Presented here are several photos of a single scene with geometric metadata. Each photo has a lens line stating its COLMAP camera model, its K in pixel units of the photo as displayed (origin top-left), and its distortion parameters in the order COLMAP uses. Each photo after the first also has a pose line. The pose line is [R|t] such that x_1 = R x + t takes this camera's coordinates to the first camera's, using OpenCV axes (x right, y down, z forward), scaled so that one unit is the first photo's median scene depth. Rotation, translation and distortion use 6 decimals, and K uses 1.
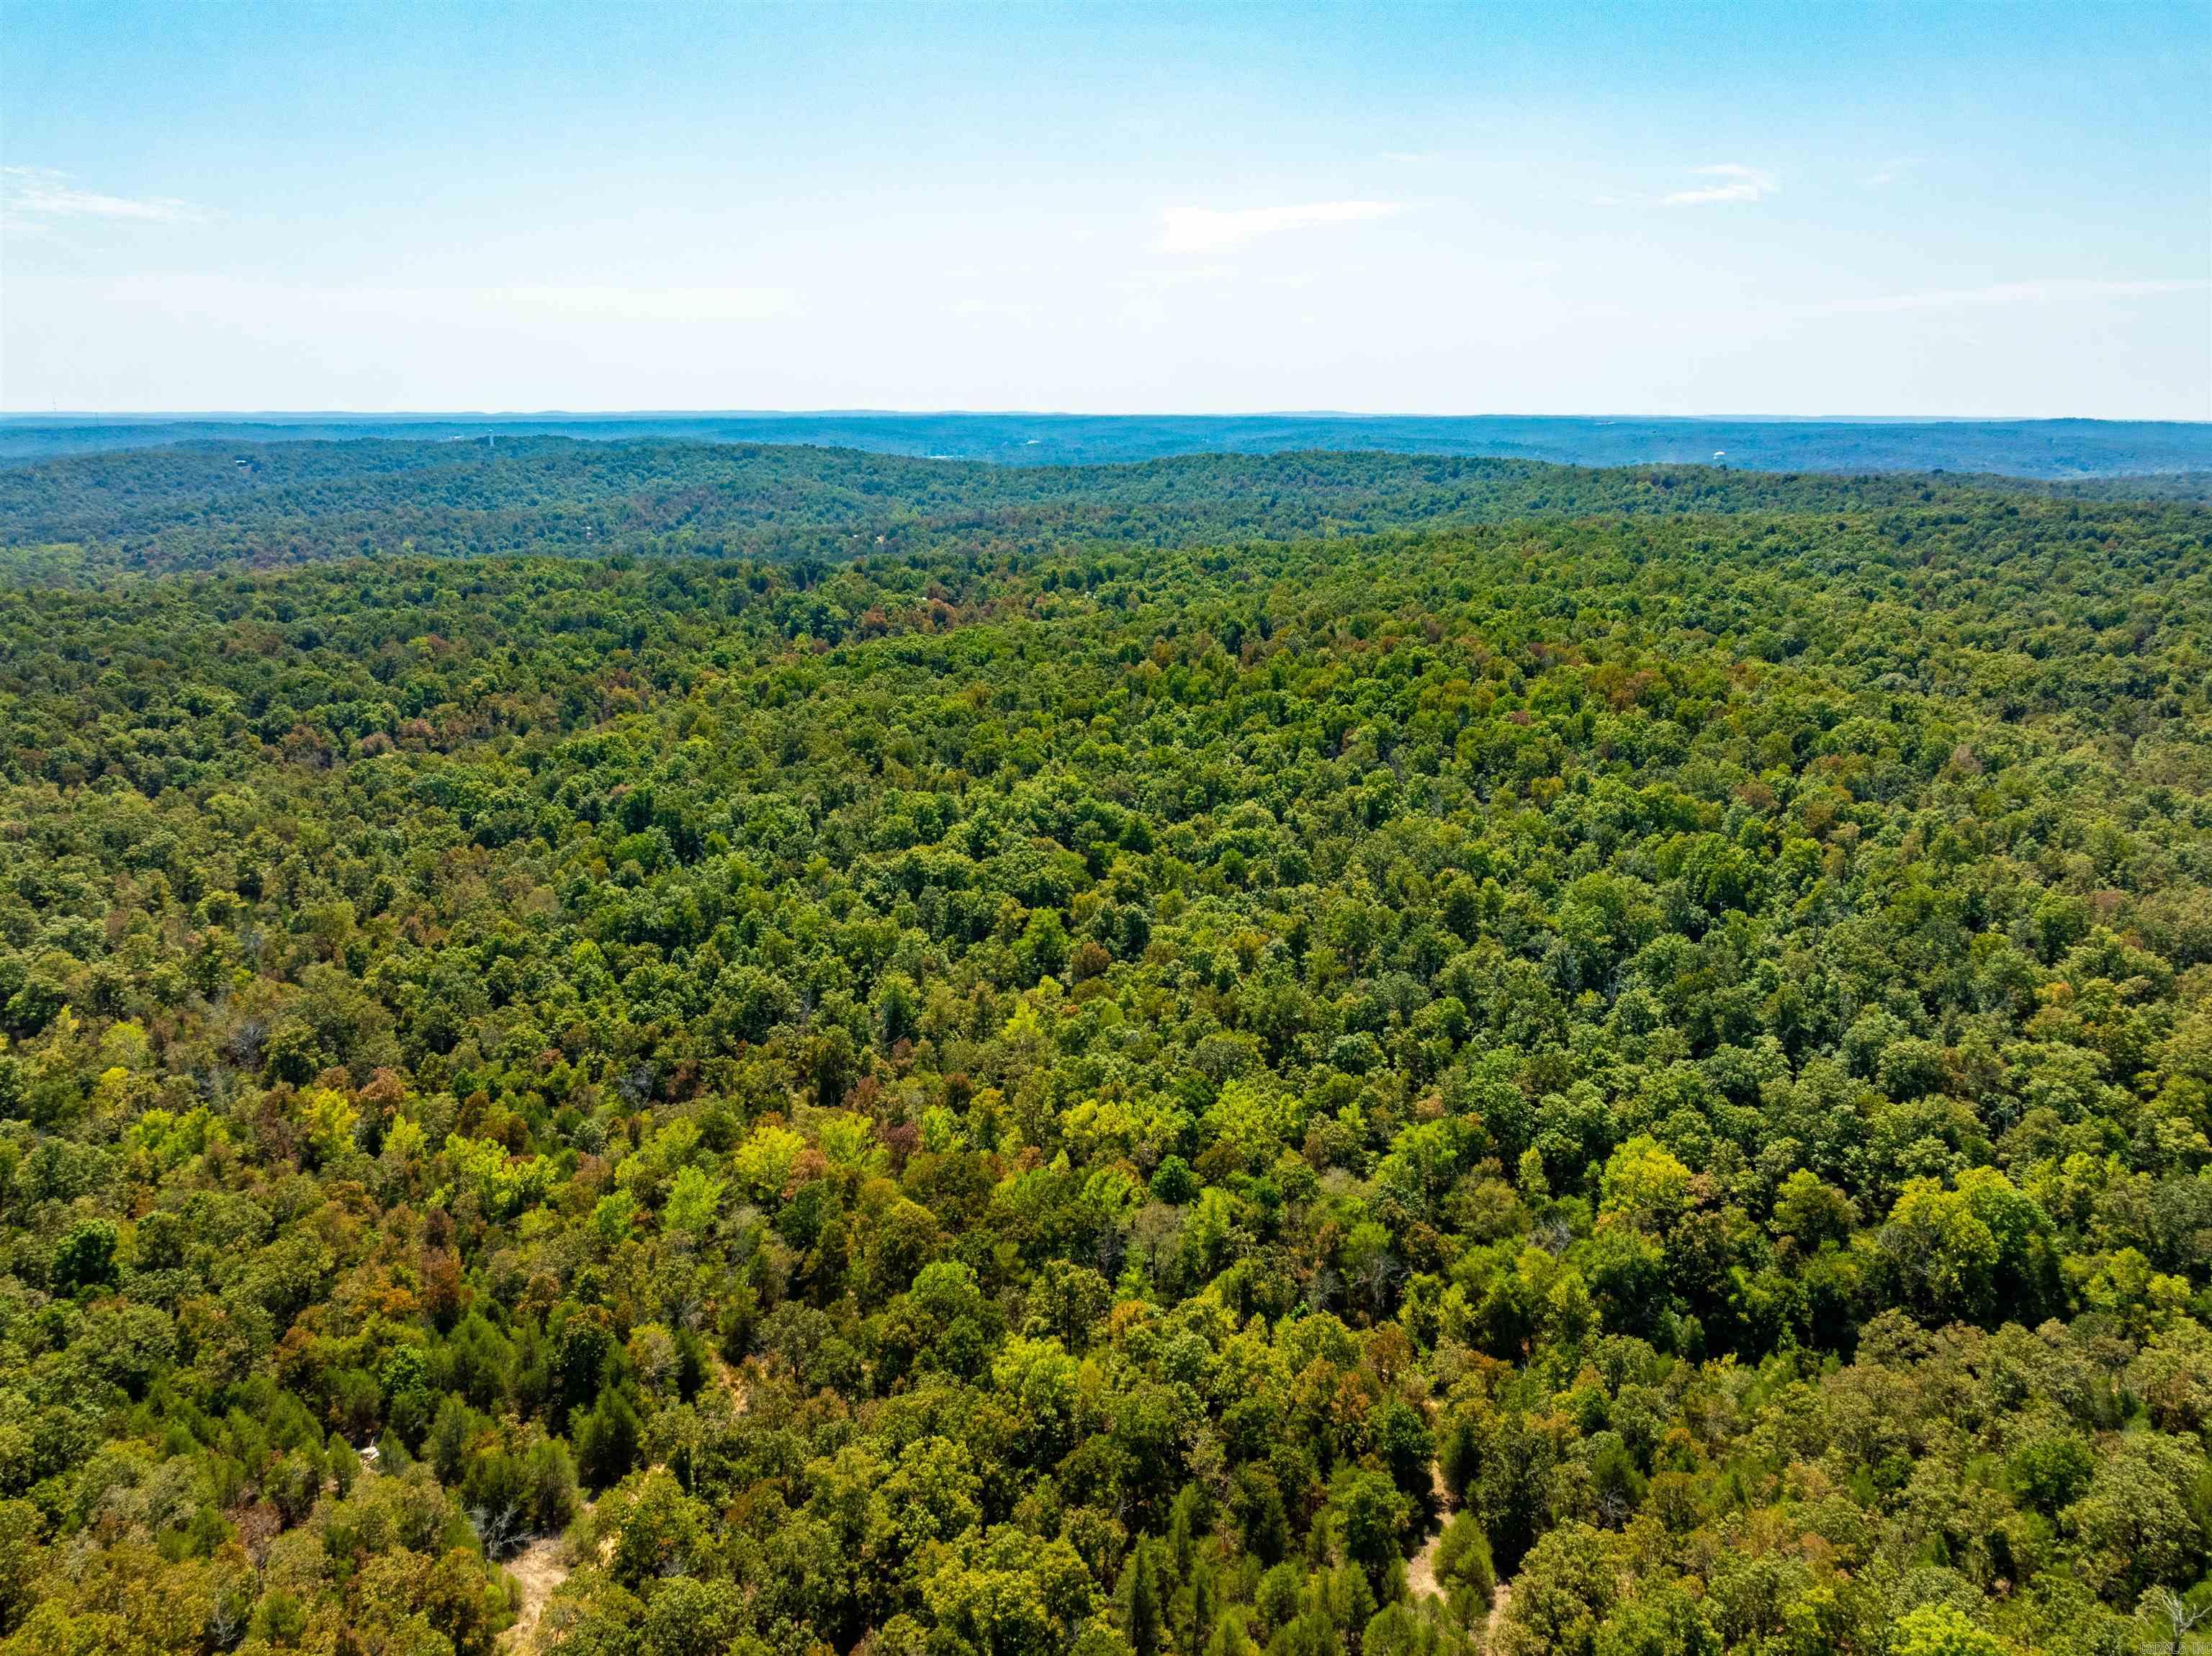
lens RADIAL K [[1560.2, 0, 1114.3], [0, 1560.2, 822.1], [0, 0, 1]] dist [-0.040762, 0.030980]
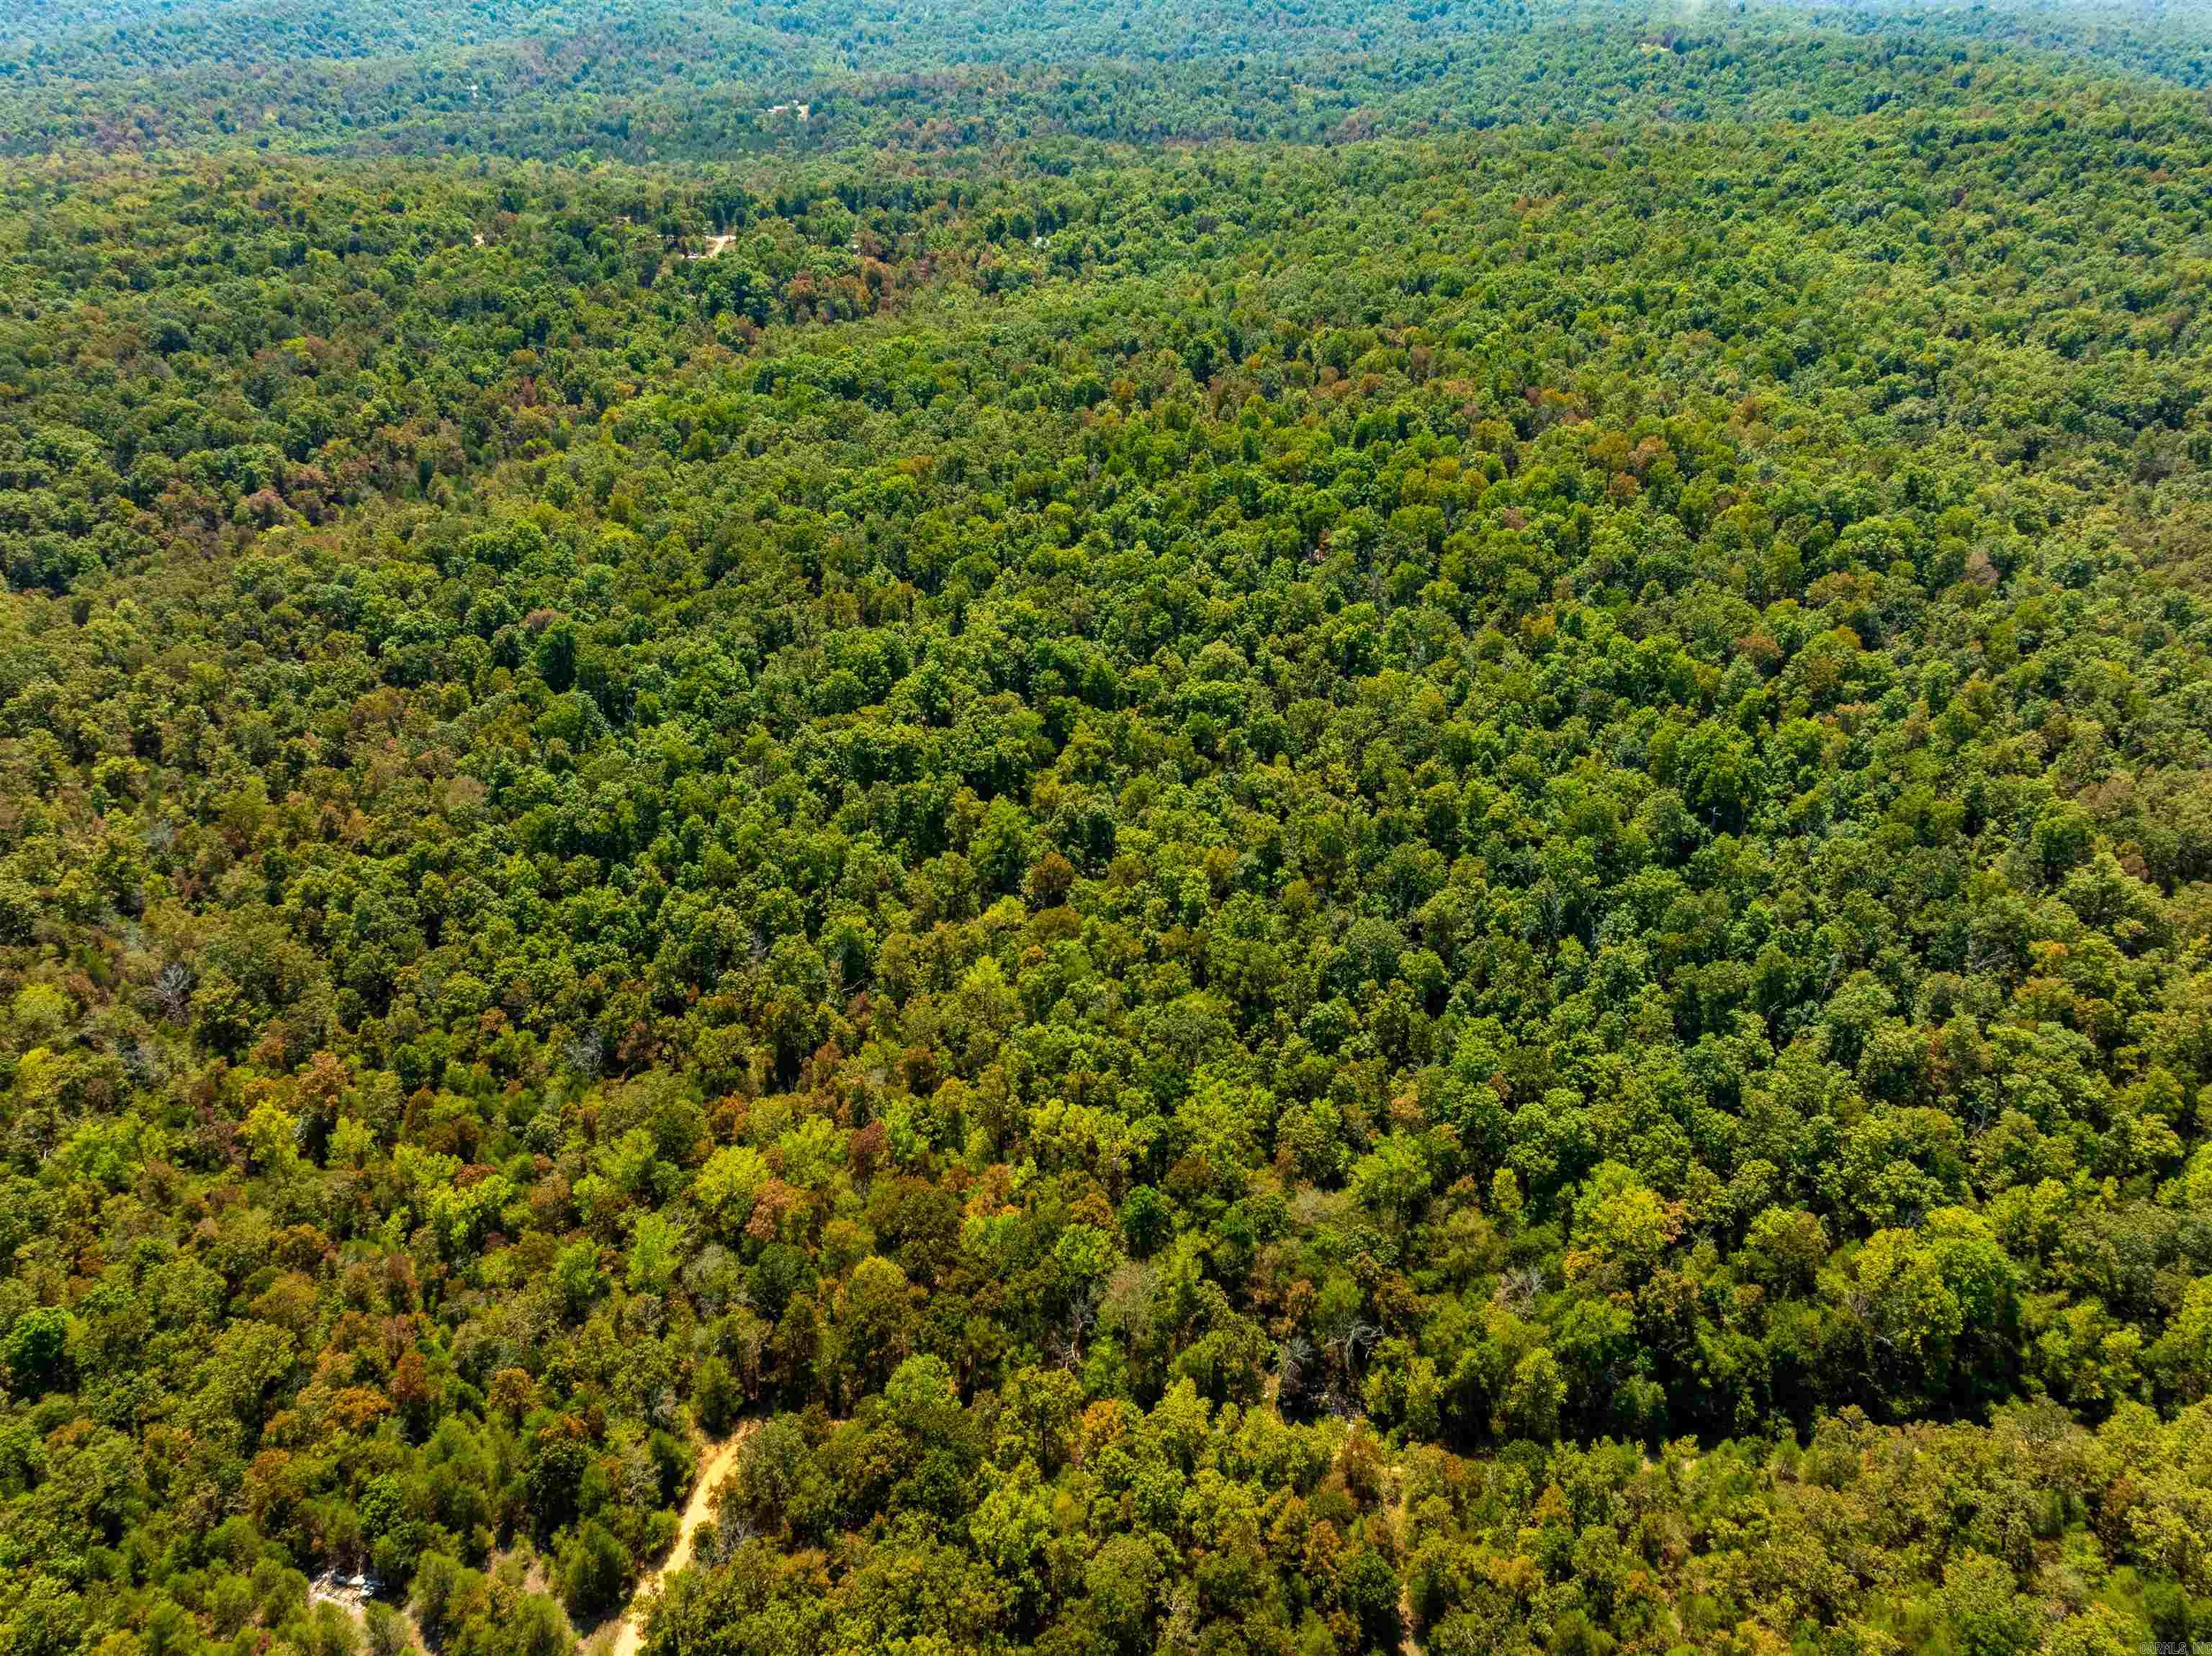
lens RADIAL K [[1560.2, 0, 1114.3], [0, 1560.2, 822.1], [0, 0, 1]] dist [-0.040762, 0.030980]
pose [[0.999554, -0.014648, 0.026007, -0.002065], [0.006398, 0.956194, 0.292664, -0.219033], [-0.029154, -0.292367, 0.955862, 0.096563]]
